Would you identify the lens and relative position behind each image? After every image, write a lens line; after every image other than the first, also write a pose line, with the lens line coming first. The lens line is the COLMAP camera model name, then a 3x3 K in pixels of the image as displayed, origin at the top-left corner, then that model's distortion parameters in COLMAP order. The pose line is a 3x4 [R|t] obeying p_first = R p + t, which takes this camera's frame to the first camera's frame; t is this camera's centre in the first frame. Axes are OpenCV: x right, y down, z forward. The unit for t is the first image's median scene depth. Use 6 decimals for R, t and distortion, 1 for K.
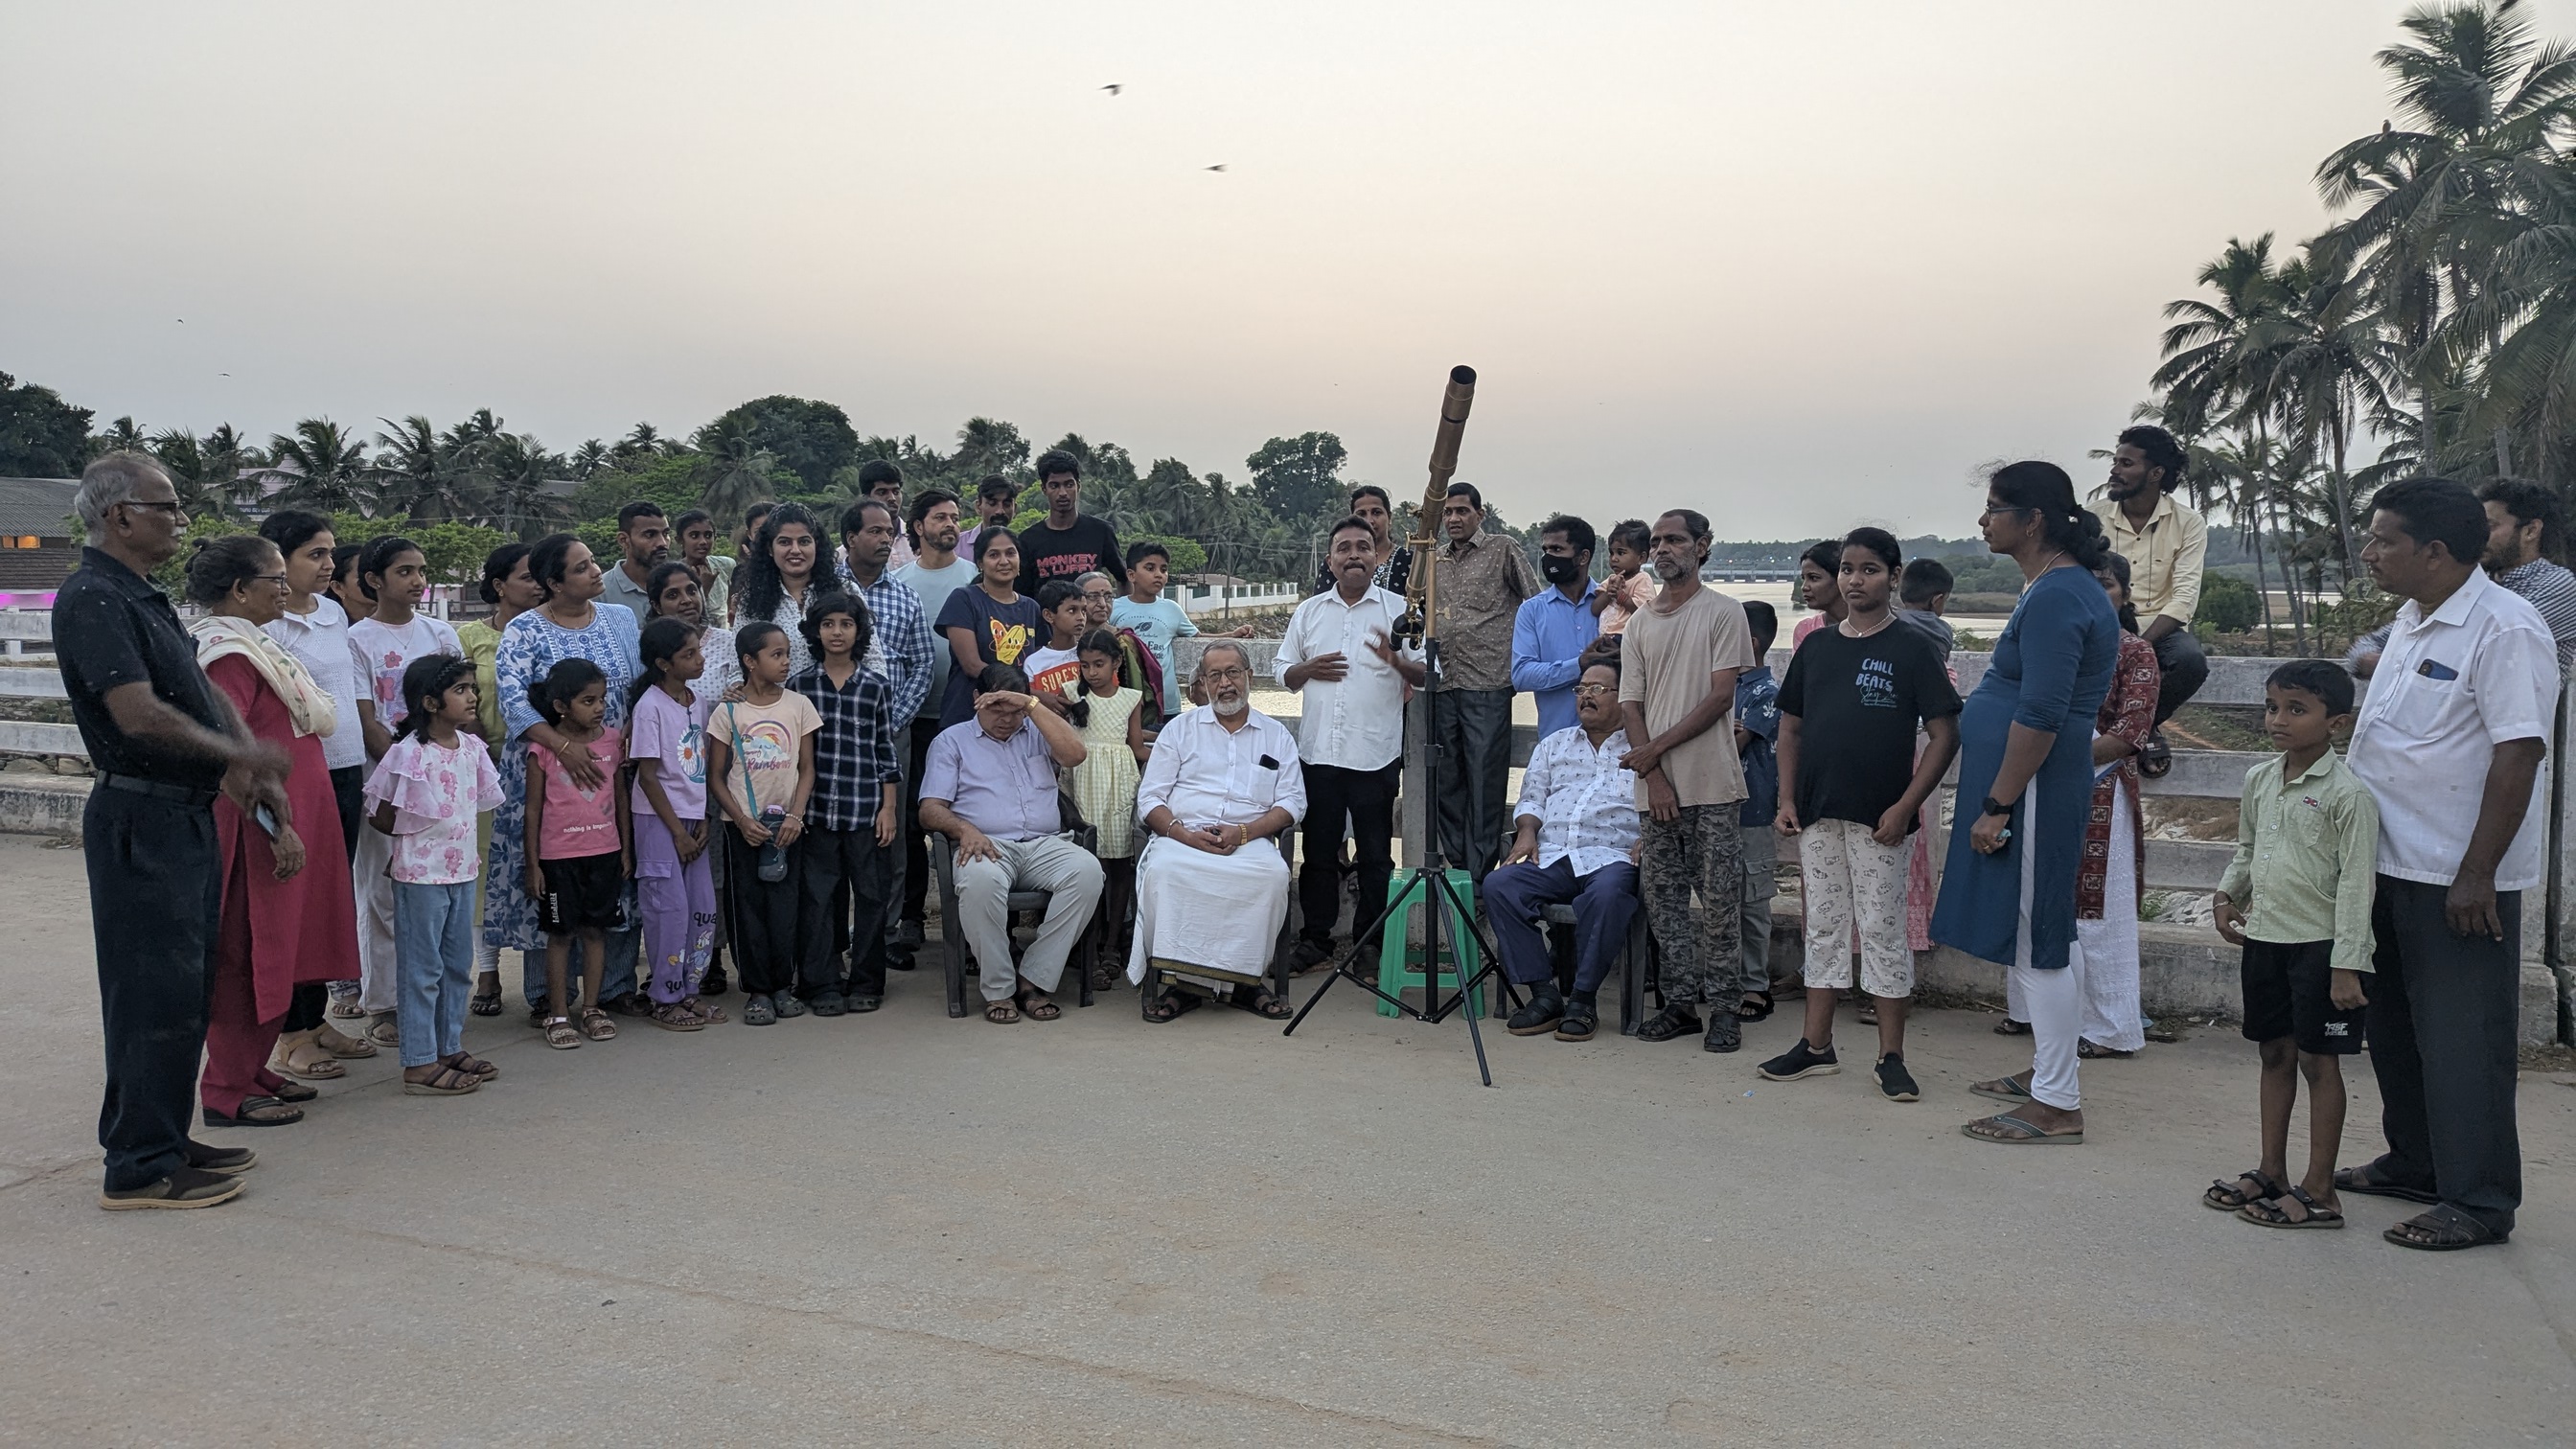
lens RADIAL K [[1823.1, 0, 1275.6], [0, 1823.1, 707.1], [0, 0, 1]] dist [0.055720, -0.046533]
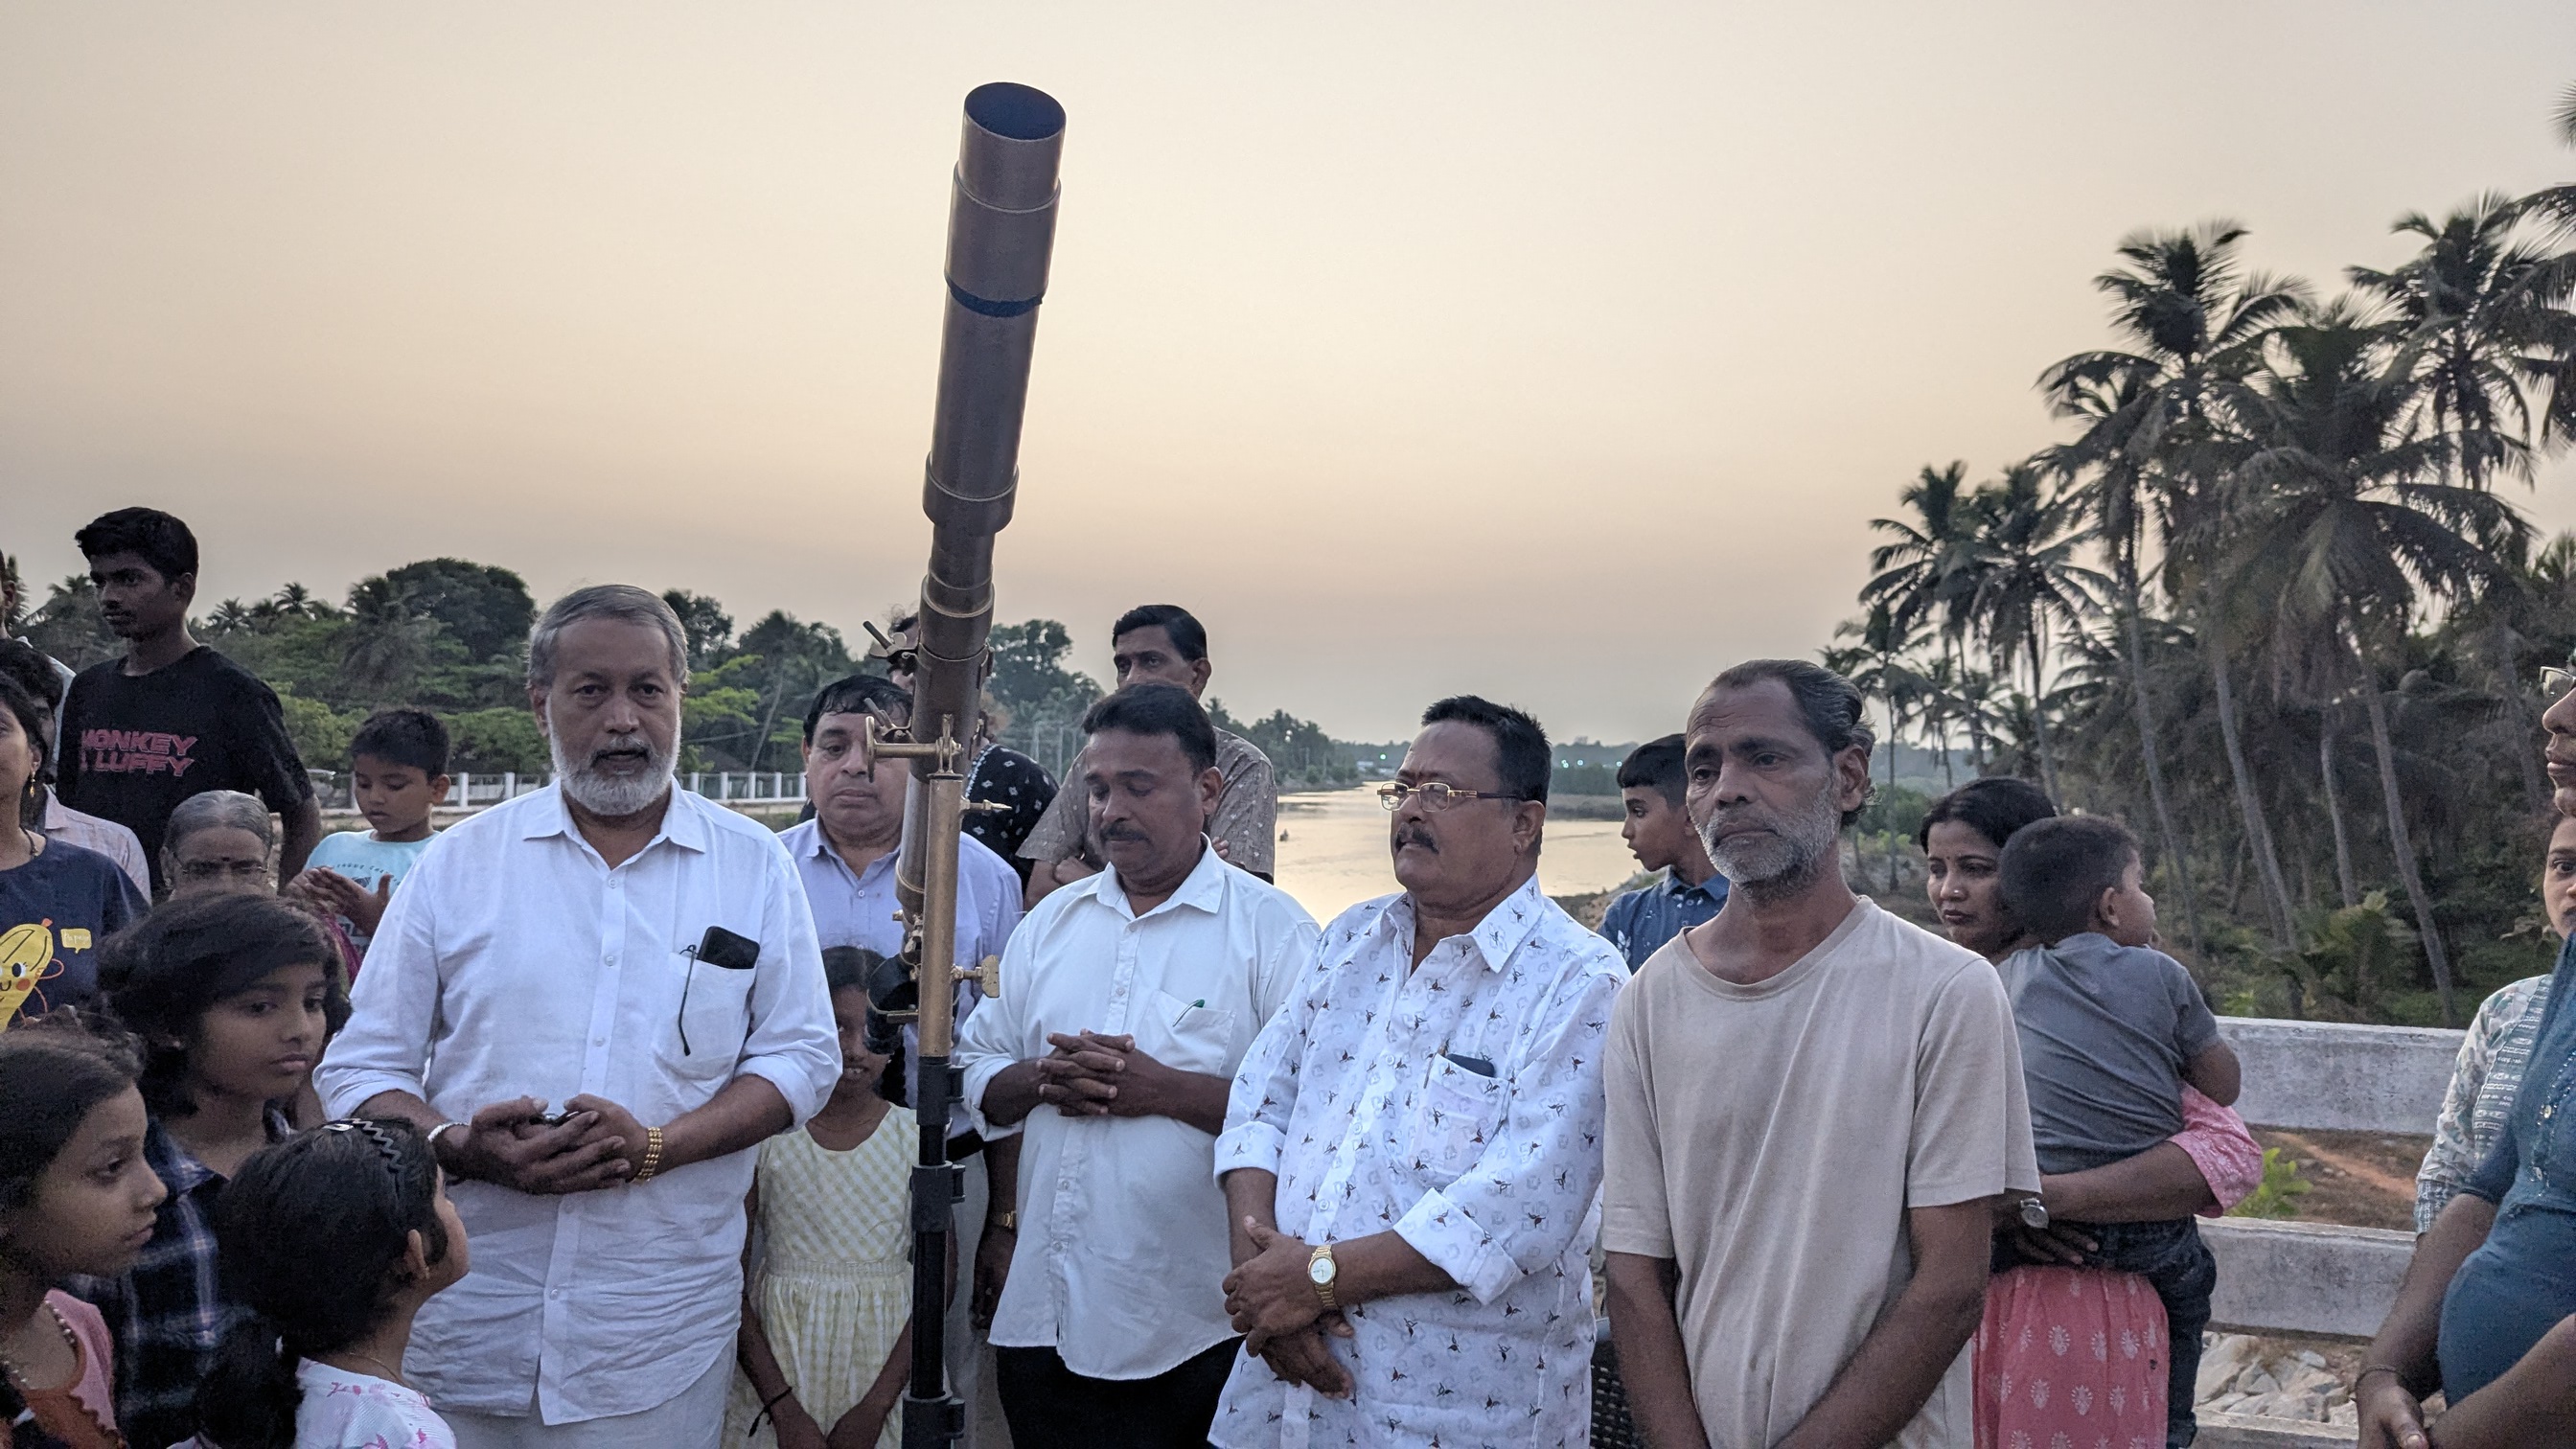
lens RADIAL K [[1823.1, 0, 1307.5], [0, 1823.1, 771.0], [0, 0, 1]] dist [0.055720, -0.046533]
pose [[0.985748, 0.023133, 0.166630, 0.010726], [-0.011399, 0.997409, -0.071035, -0.007640], [-0.167842, 0.068123, 0.983457, 0.080504]]
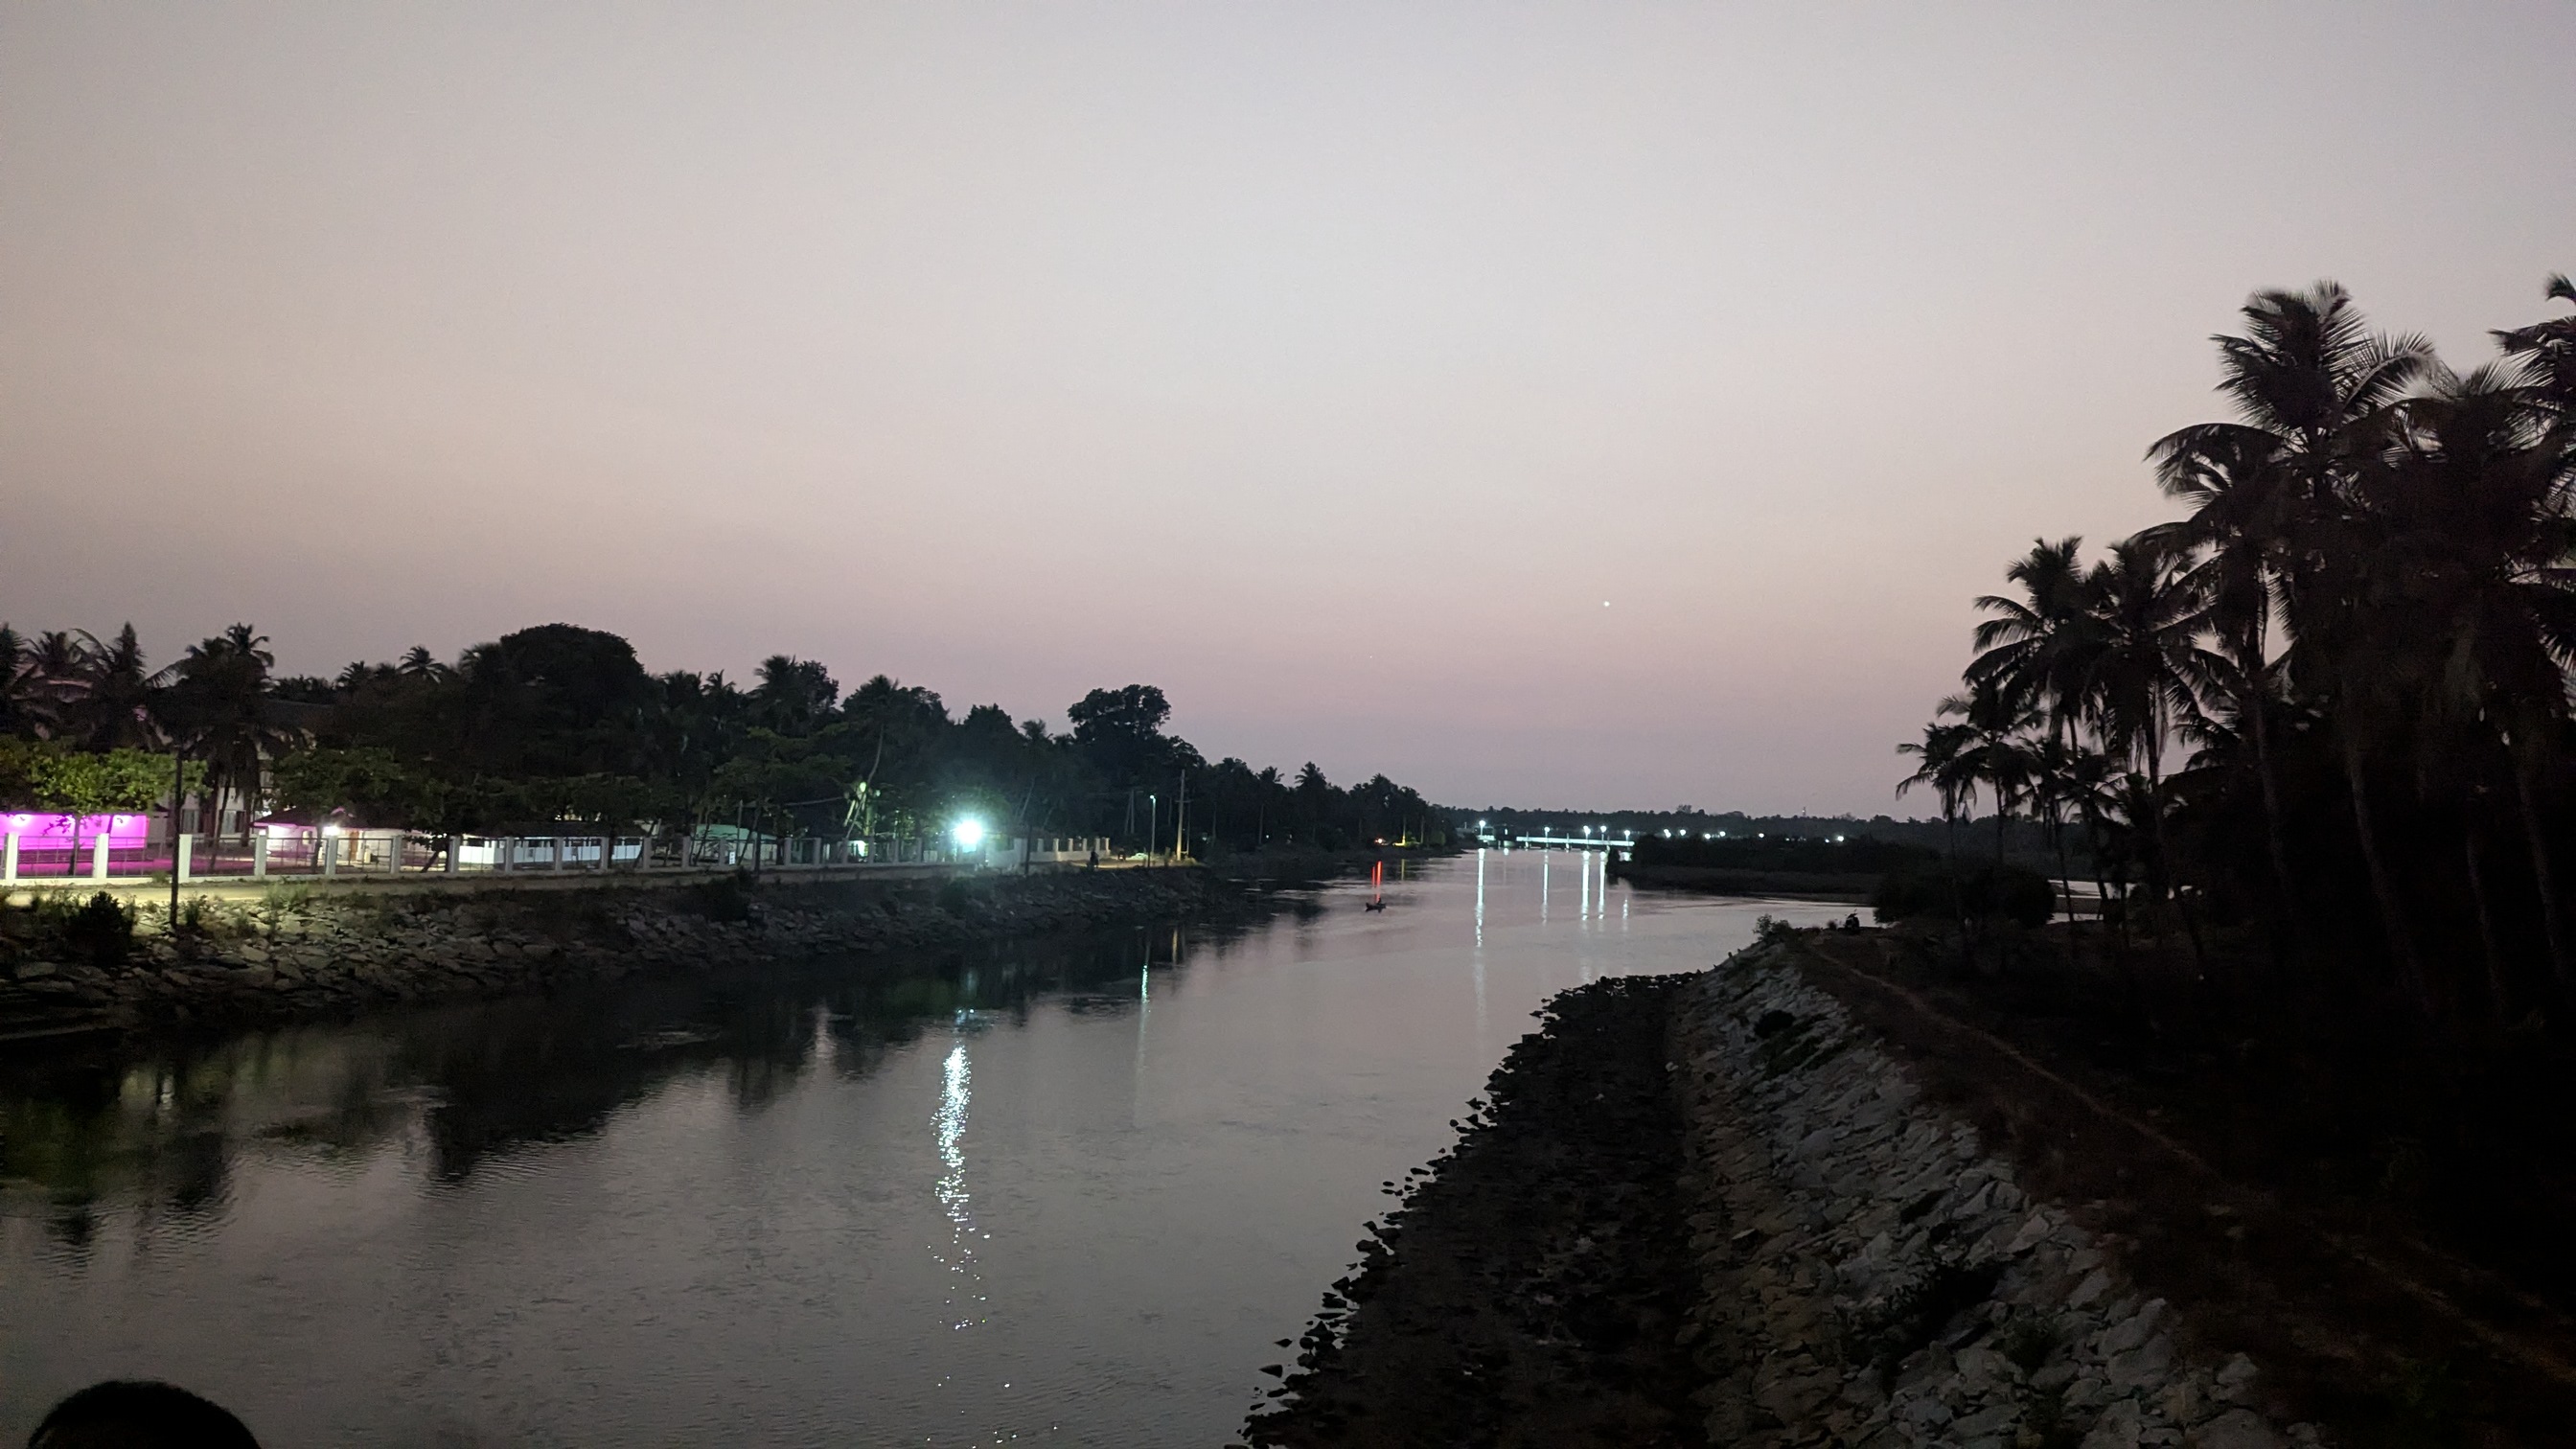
lens RADIAL K [[1823.1, 0, 1309.0], [0, 1823.1, 738.1], [0, 0, 1]] dist [0.055720, -0.046533]
pose [[0.993019, 0.040658, 0.110722, 0.031011], [-0.026905, 0.992044, -0.122981, -0.019440], [-0.114841, 0.119143, 0.986213, 0.109153]]
